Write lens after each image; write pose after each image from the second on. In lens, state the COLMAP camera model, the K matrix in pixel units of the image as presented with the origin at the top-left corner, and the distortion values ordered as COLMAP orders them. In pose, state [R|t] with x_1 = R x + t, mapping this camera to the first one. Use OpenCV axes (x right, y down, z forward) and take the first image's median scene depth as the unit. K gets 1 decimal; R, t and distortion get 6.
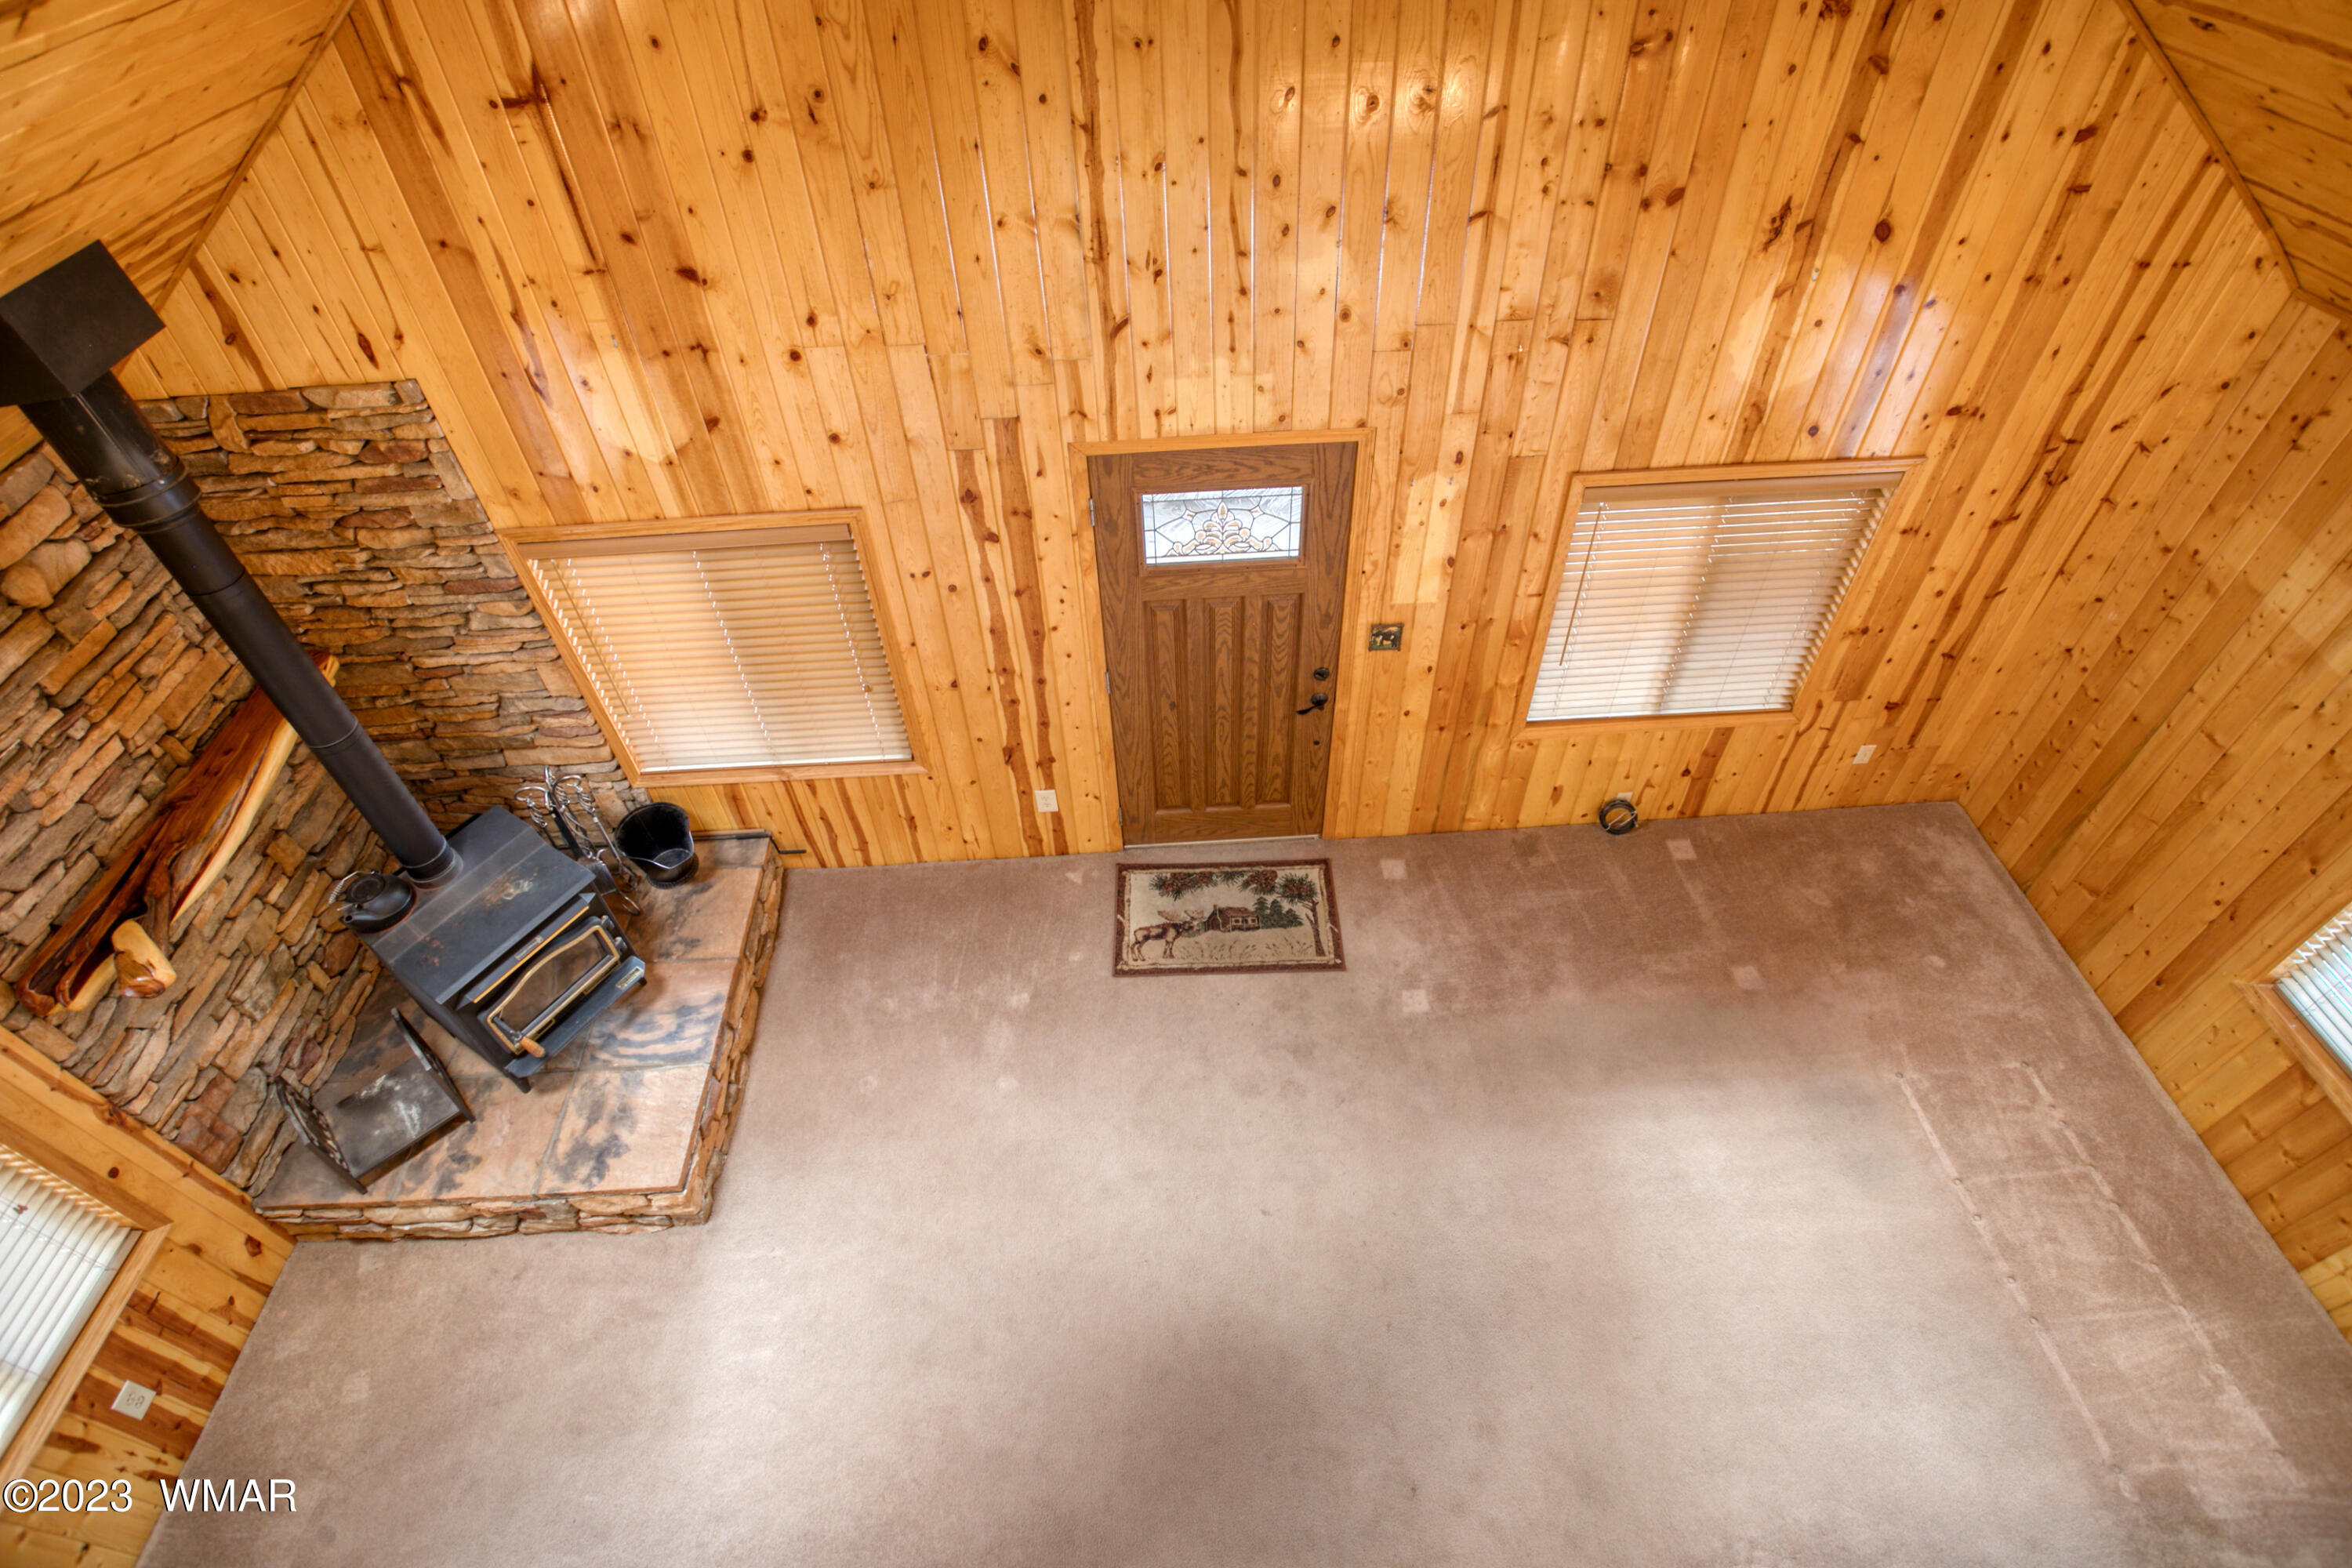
lens RADIAL K [[1162.6, 0, 1176.9], [0, 1162.6, 782.2], [0, 0, 1]] dist [-0.062622, 0.027445]
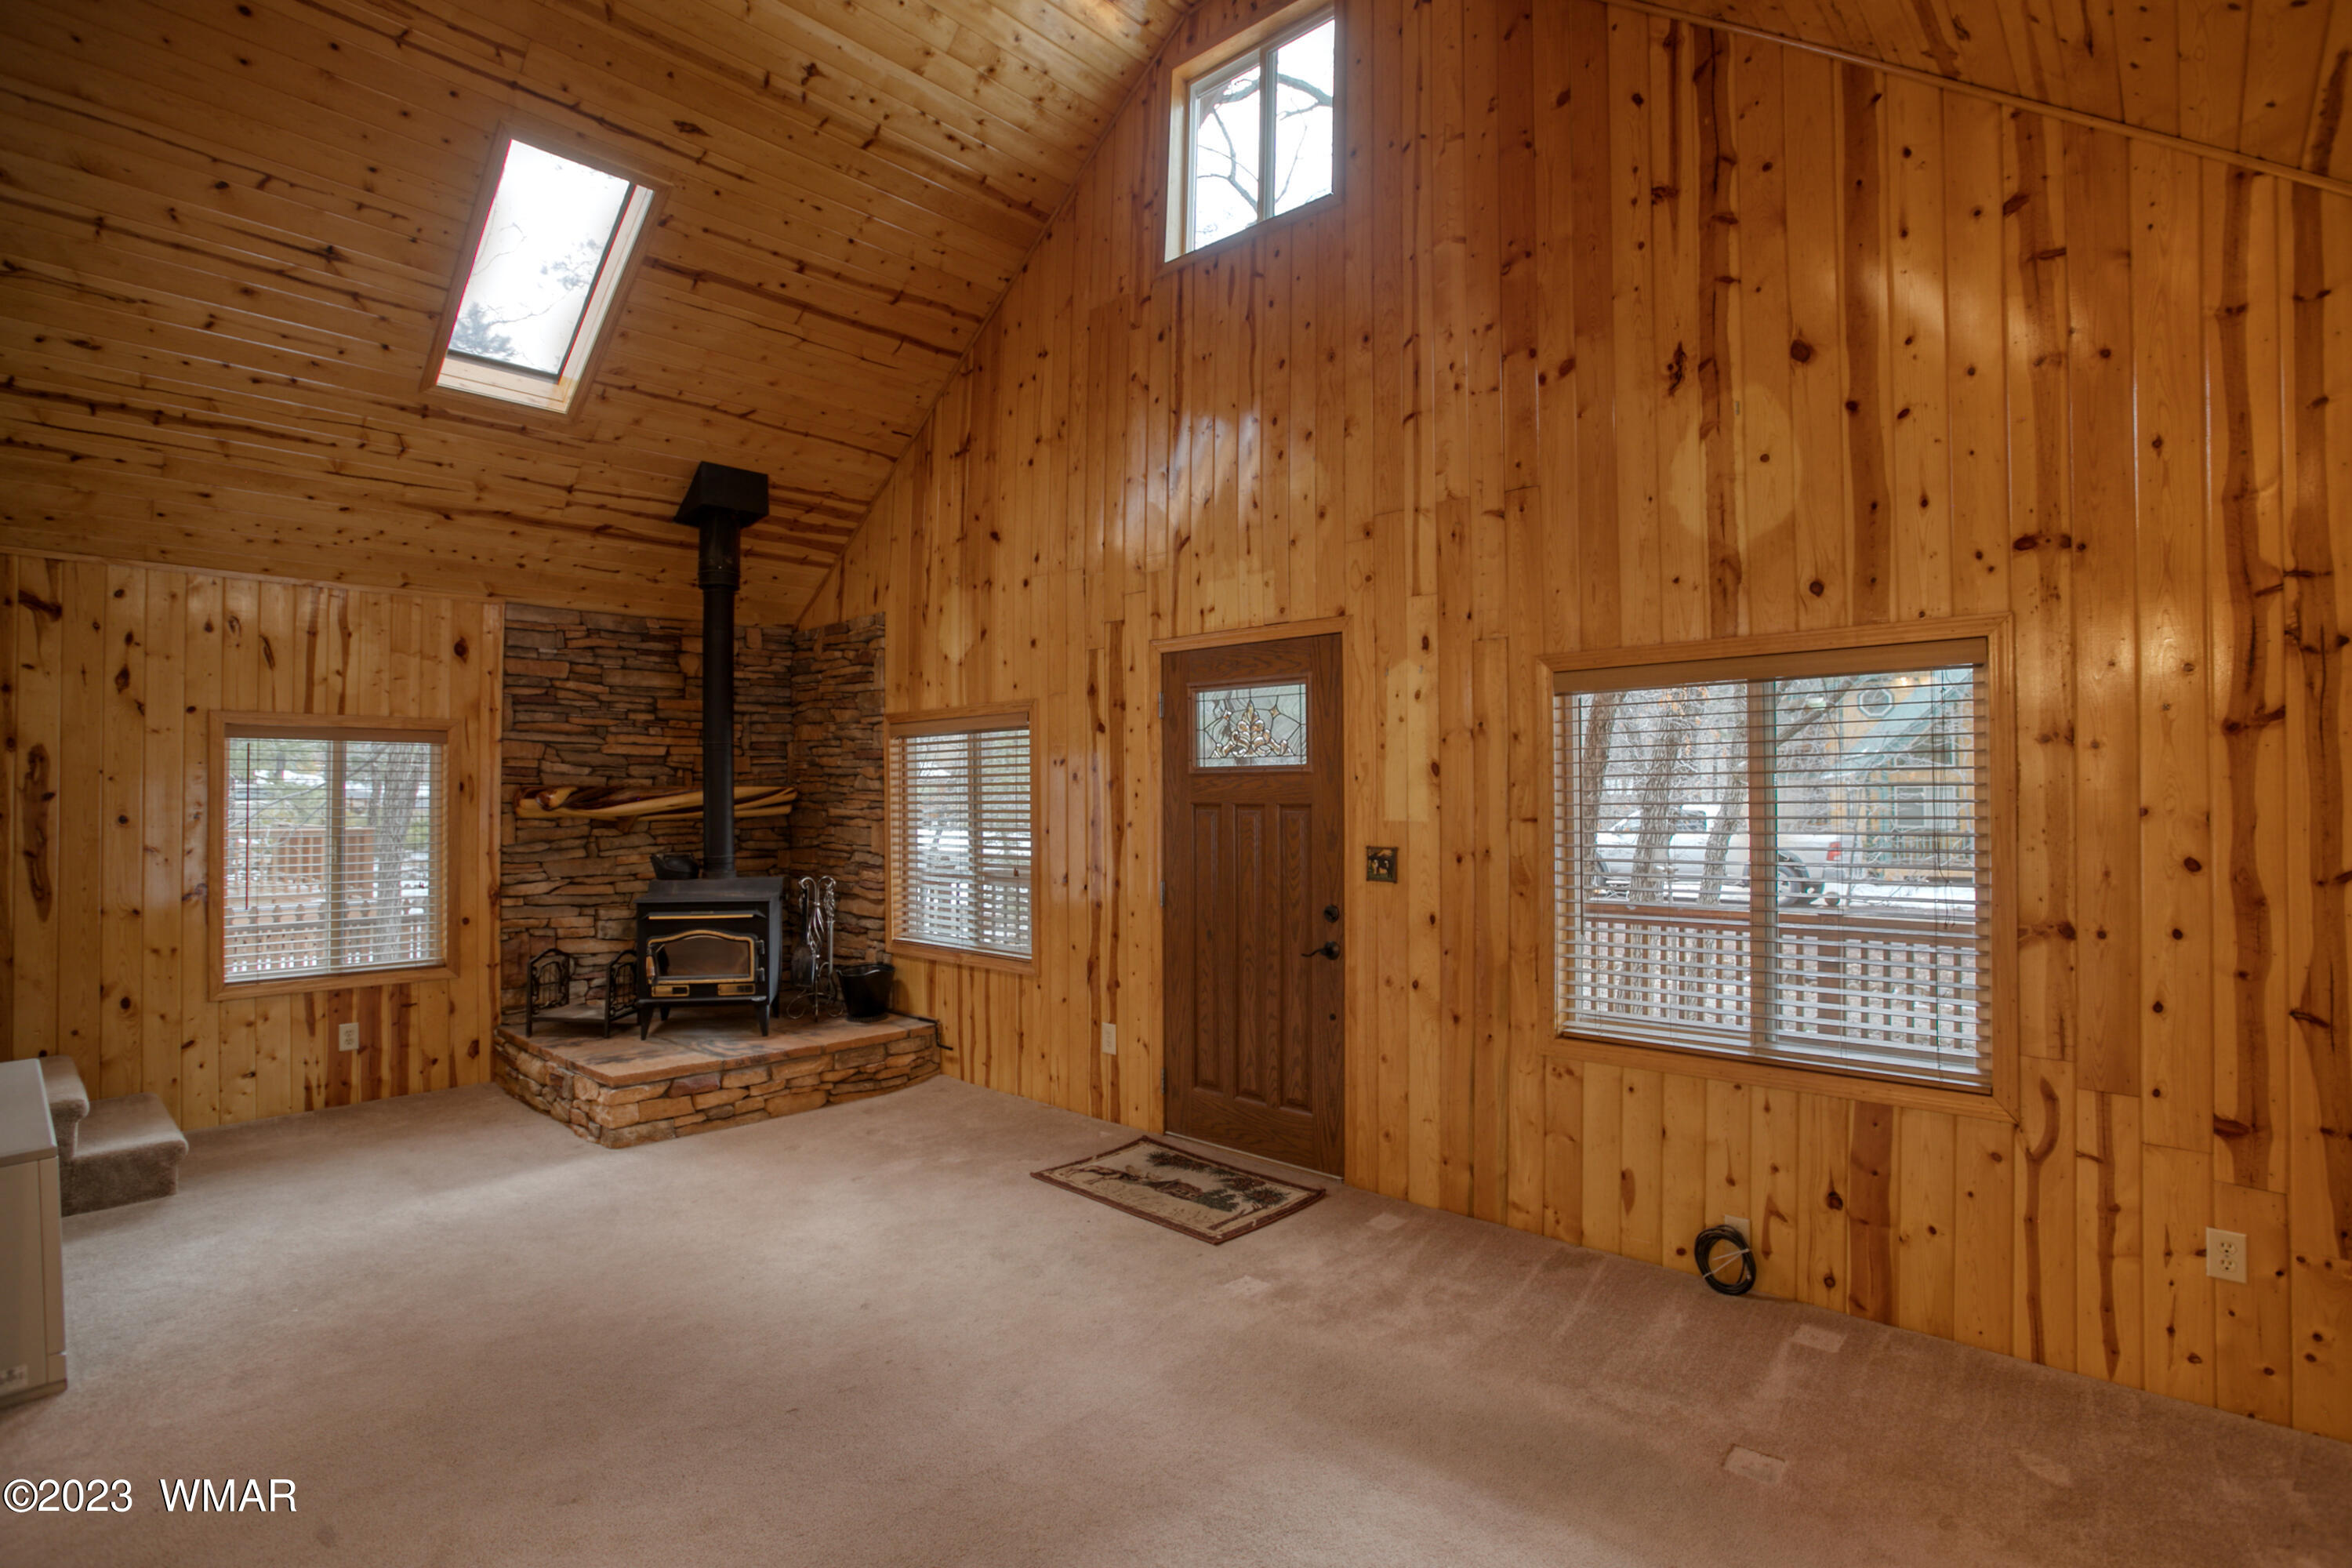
lens RADIAL K [[1162.6, 0, 1165.6], [0, 1162.6, 778.5], [0, 0, 1]] dist [-0.062622, 0.027445]
pose [[0.691776, 0.013766, -0.721981, 0.818084], [-0.530268, 0.688355, -0.494958, 0.422281], [0.490166, 0.725243, 0.483487, 0.479655]]
